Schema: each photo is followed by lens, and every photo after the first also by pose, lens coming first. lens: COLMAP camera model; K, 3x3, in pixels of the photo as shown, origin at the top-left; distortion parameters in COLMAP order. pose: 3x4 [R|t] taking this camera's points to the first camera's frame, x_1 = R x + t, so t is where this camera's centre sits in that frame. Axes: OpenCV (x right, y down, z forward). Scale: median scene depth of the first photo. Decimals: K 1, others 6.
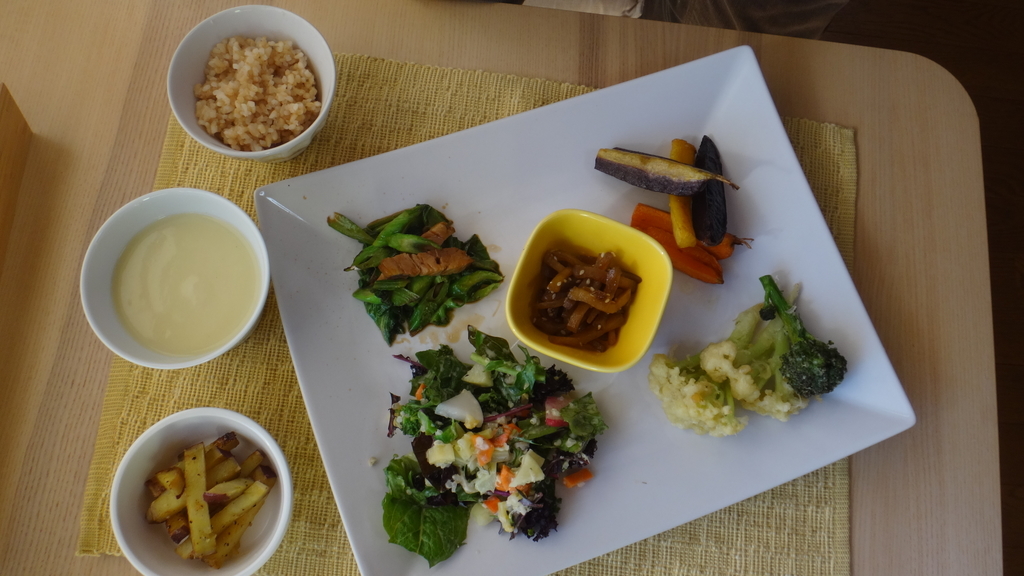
lens RADIAL K [[781.2, 0, 512.0], [0, 781.2, 288.0], [0, 0, 1]] dist [-0.060692, -0.000721]
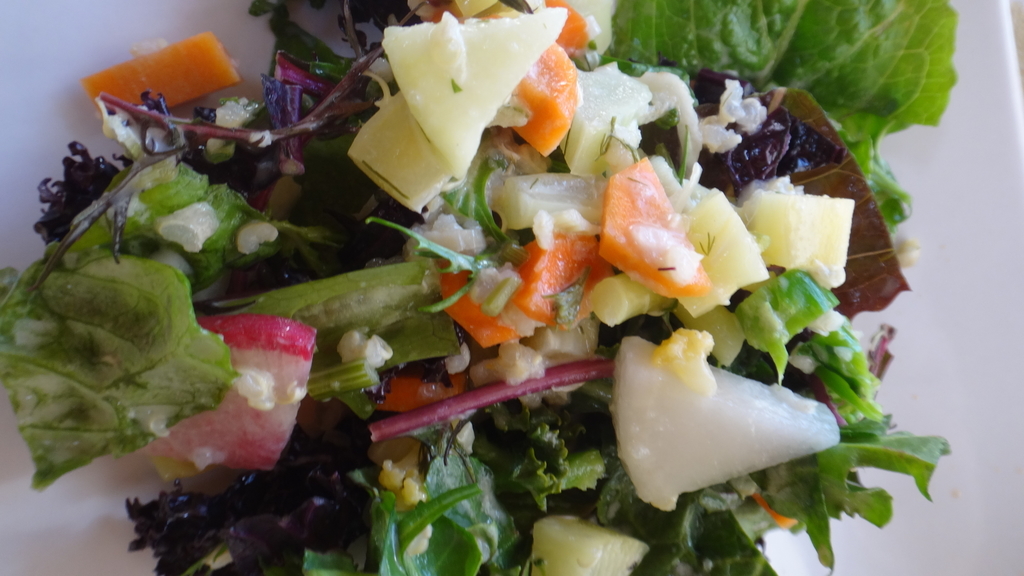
lens RADIAL K [[781.2, 0, 512.0], [0, 781.2, 288.0], [0, 0, 1]] dist [-0.060692, -0.000721]
pose [[-0.910294, -0.097846, -0.402232, 0.078205], [-0.035808, -0.949411, 0.311988, 0.122854], [-0.412410, 0.298404, 0.860740, 0.811464]]
